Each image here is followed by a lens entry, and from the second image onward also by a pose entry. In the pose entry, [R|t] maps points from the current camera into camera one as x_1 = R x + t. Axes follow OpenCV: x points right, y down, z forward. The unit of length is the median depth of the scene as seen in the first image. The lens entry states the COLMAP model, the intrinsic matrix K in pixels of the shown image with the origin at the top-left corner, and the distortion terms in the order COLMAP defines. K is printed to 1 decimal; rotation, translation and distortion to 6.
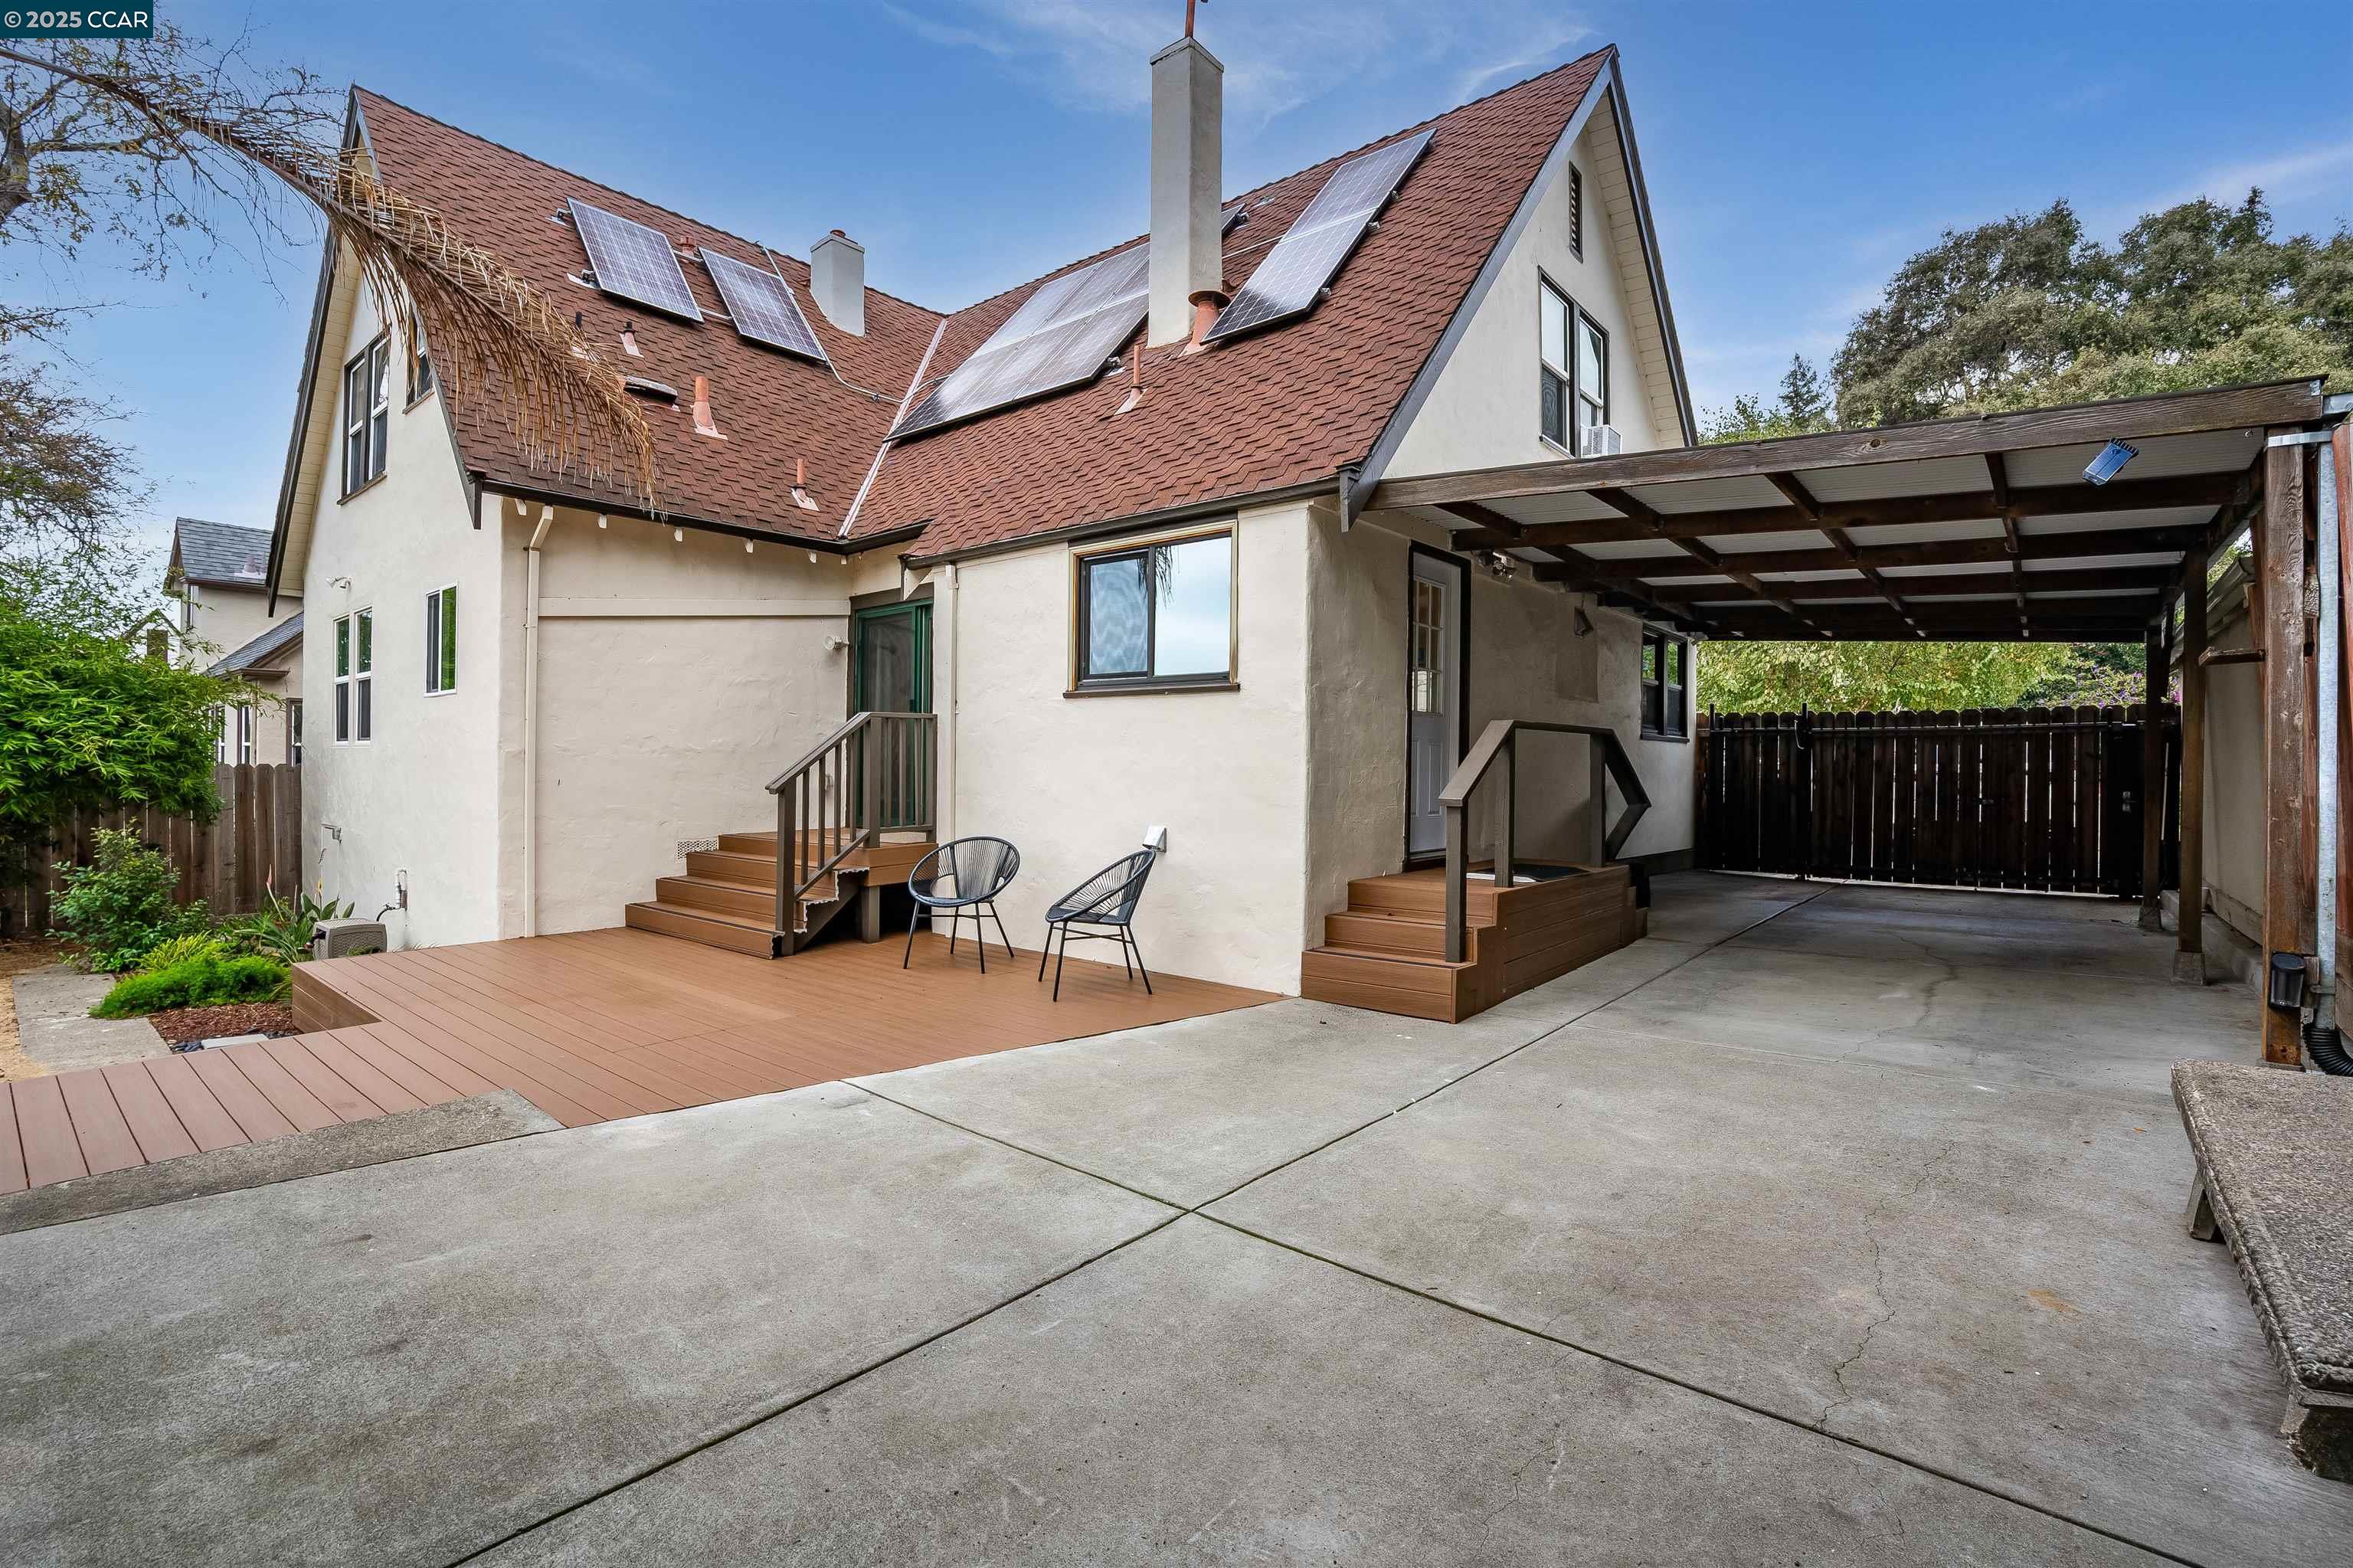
lens RADIAL K [[1048.6, 0, 1185.7], [0, 1048.6, 734.6], [0, 0, 1]] dist [-0.019265, 0.000422]
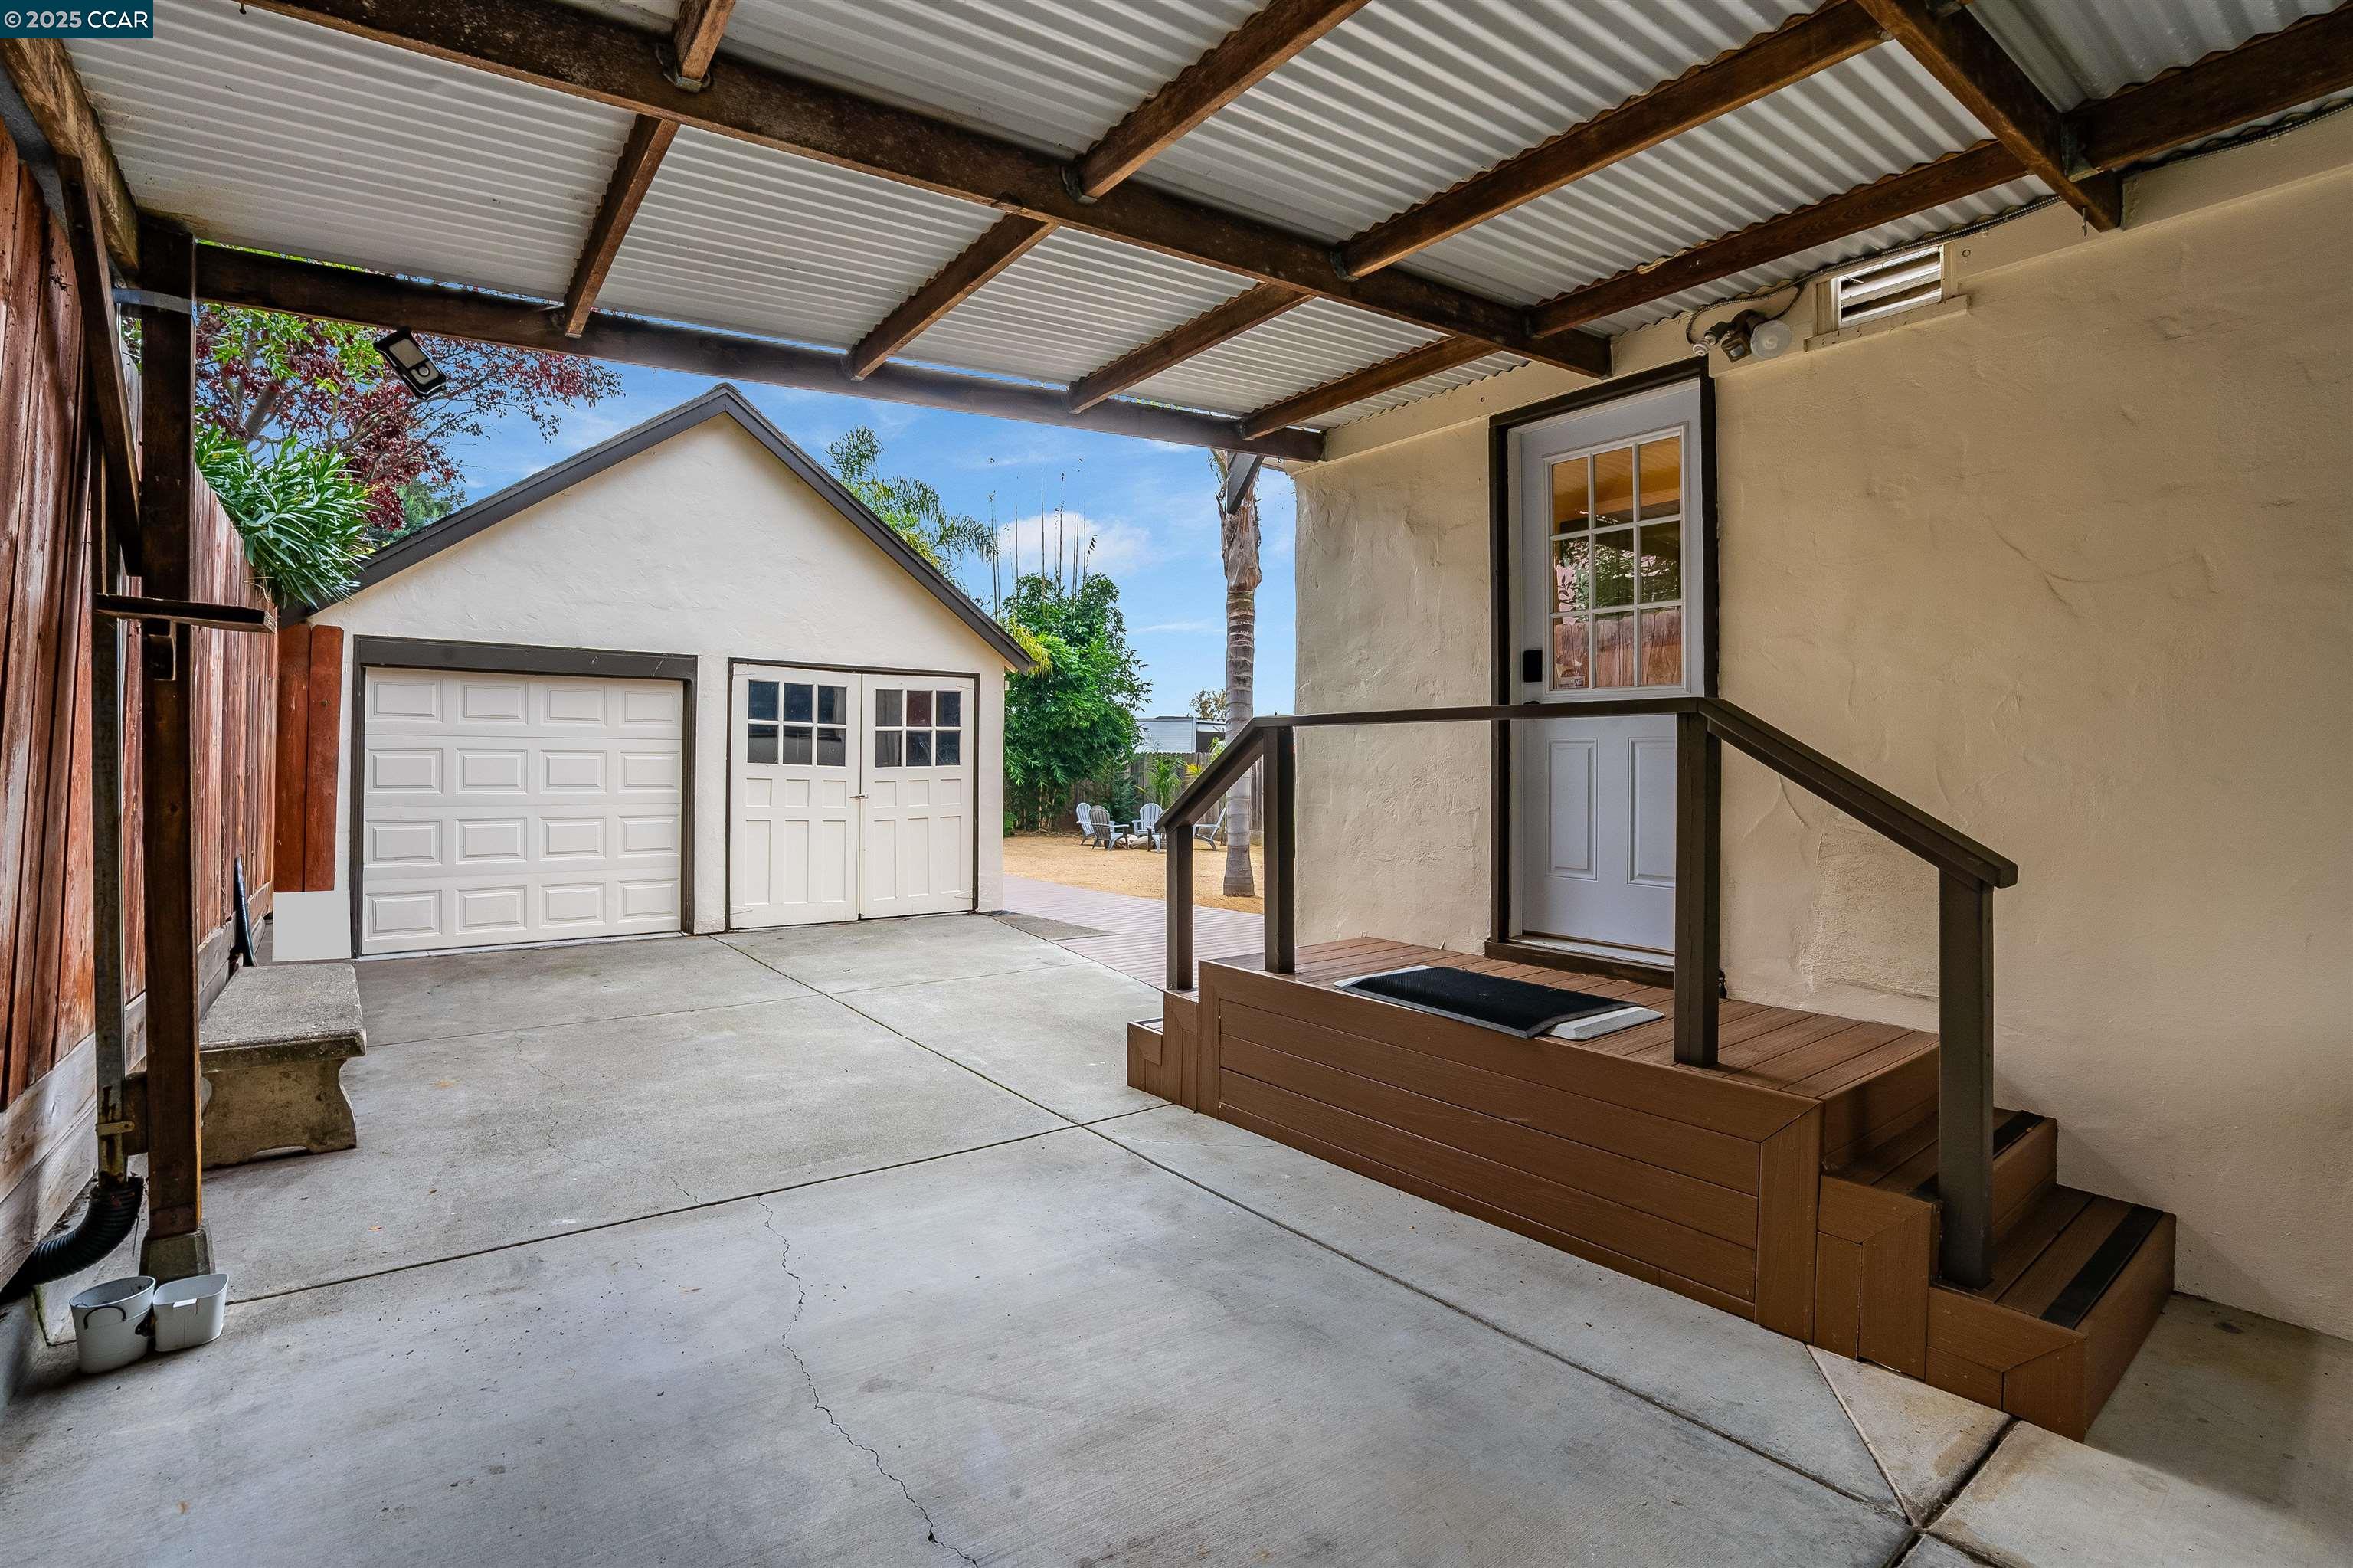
lens RADIAL K [[1085.3, 0, 1168.7], [0, 1085.3, 778.3], [0, 0, 1]] dist [-0.070393, 0.029956]
pose [[-0.229871, 0.007932, -0.973189, 0.822138], [0.029810, 0.999555, 0.001106, 0.024774], [0.972764, -0.028757, -0.230006, 0.939274]]
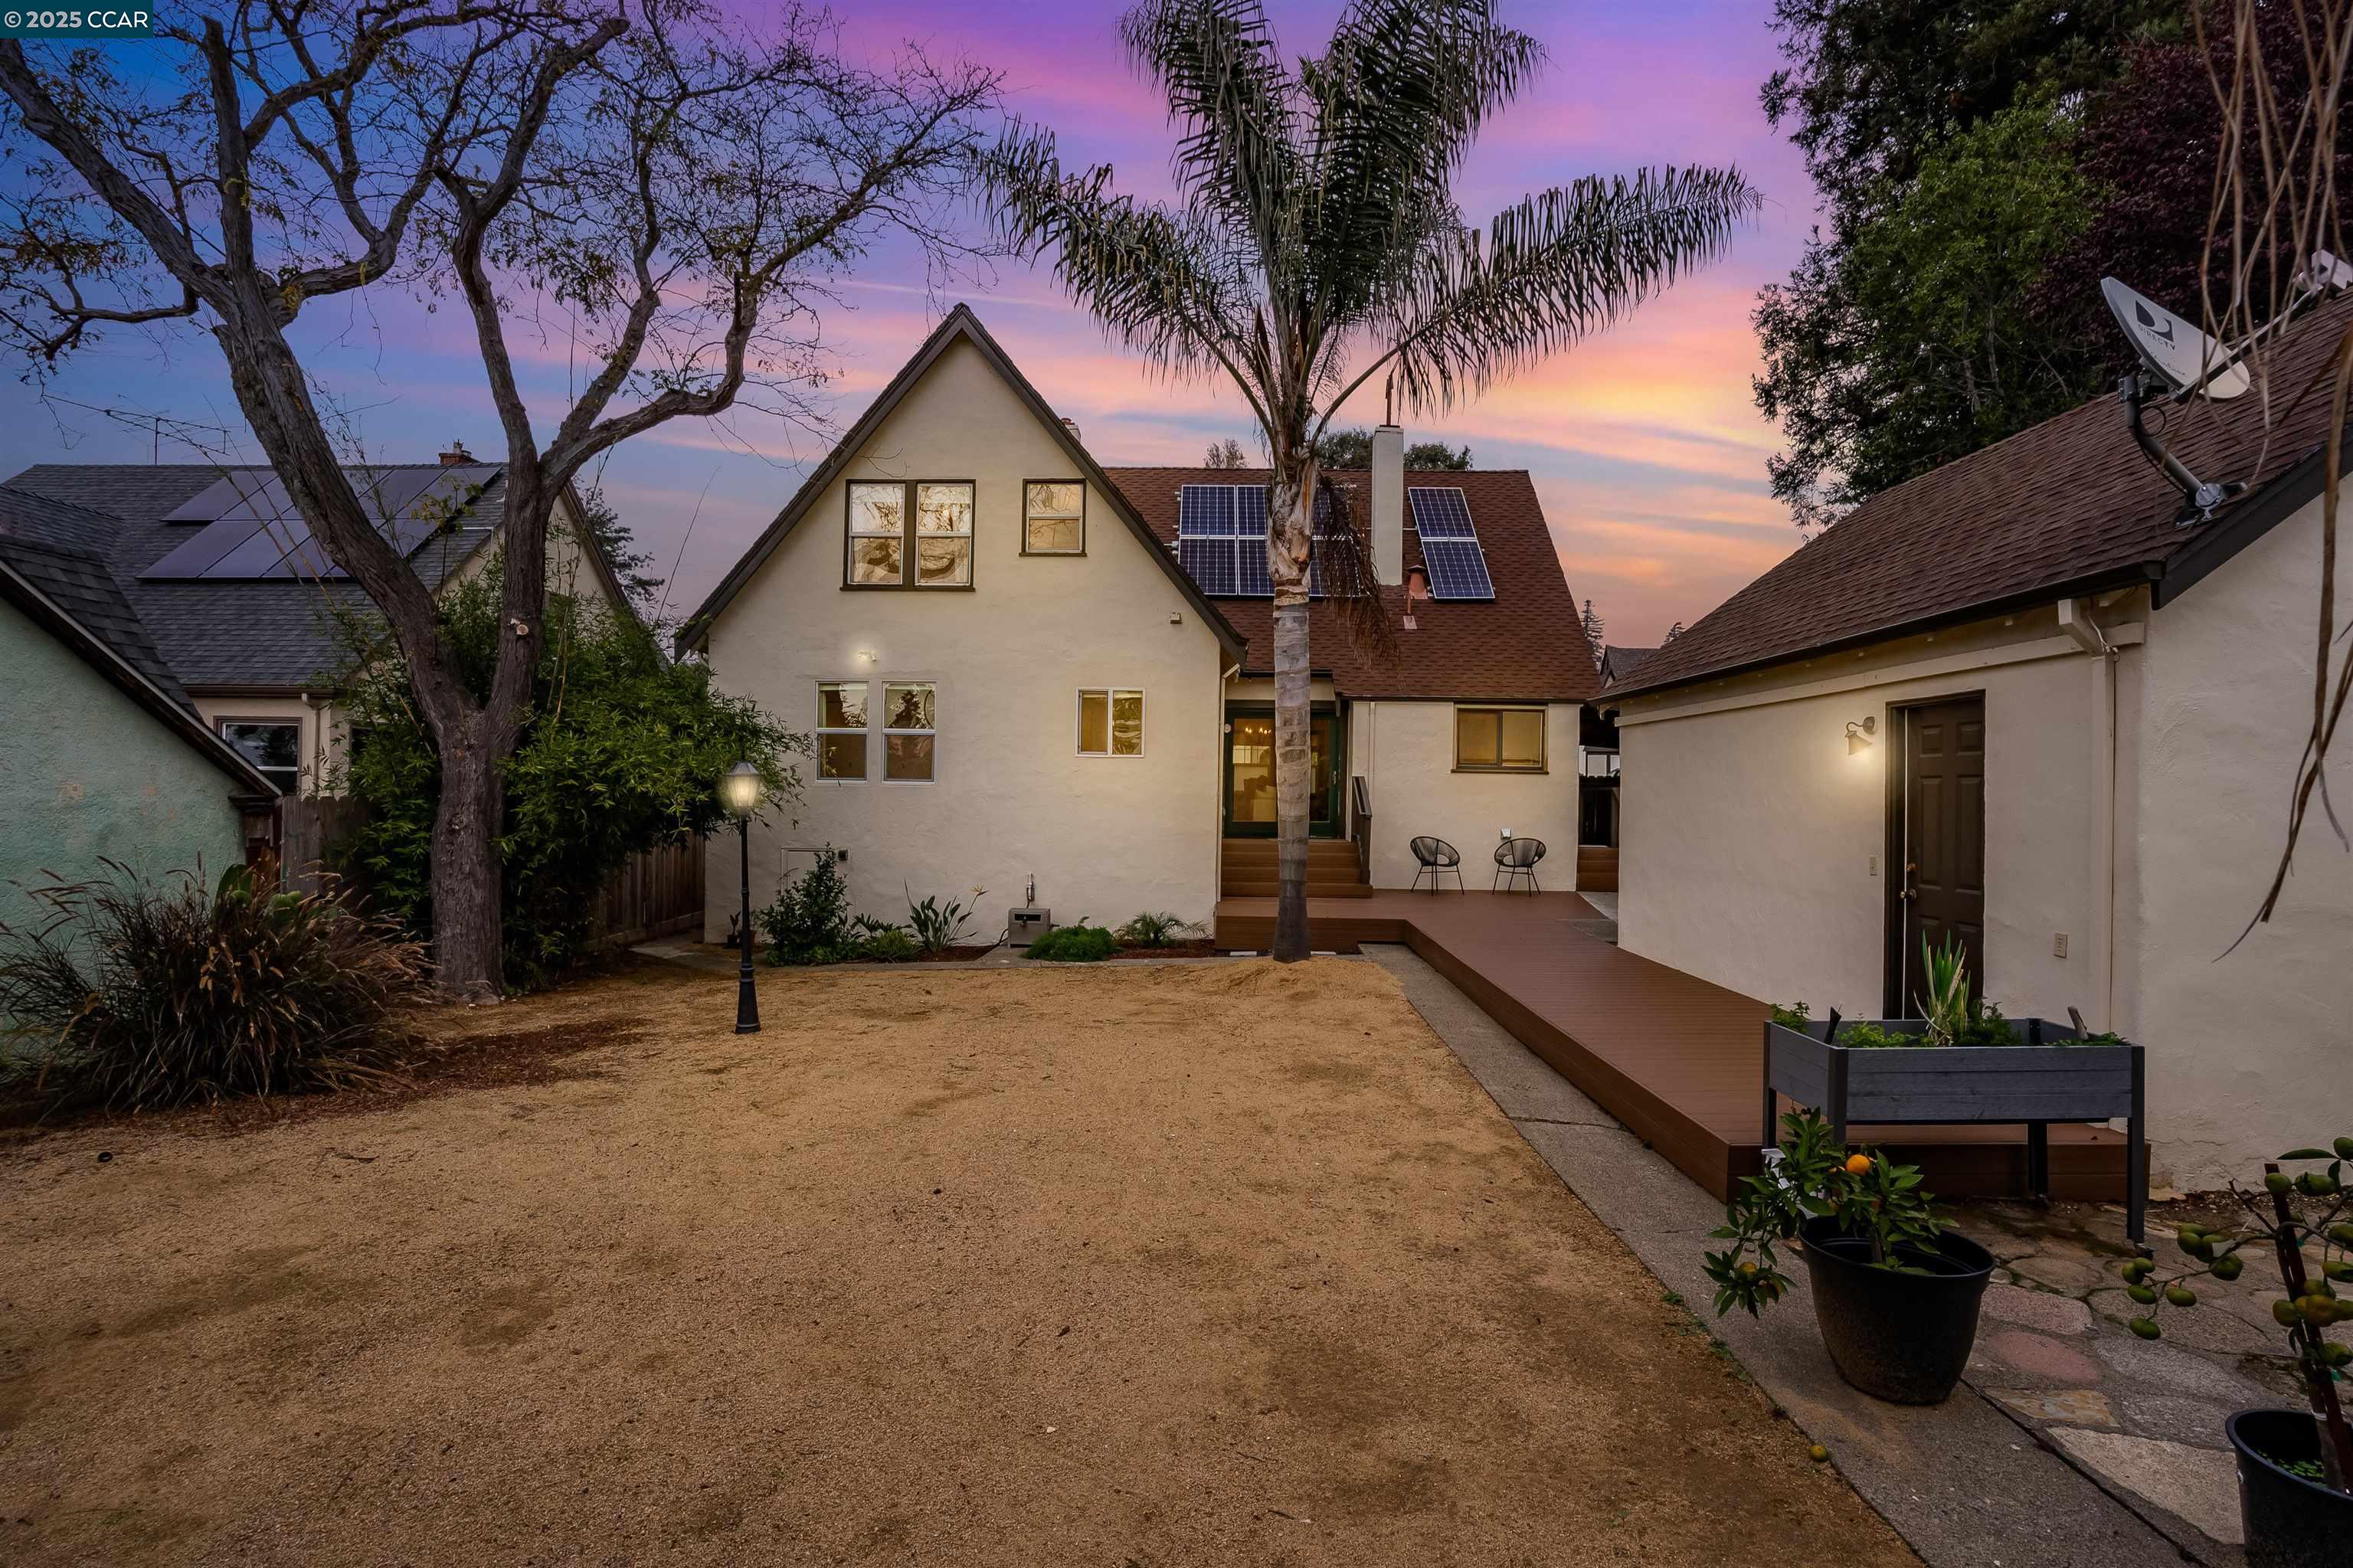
lens RADIAL K [[1115.6, 0, 1191.0], [0, 1115.6, 808.7], [0, 0, 1]] dist [-0.048306, 0.016194]
pose [[0.774333, 0.006750, 0.632742, -1.869683], [-0.030609, 0.999172, 0.026799, -0.014704], [-0.632038, -0.040119, 0.773898, -0.375910]]
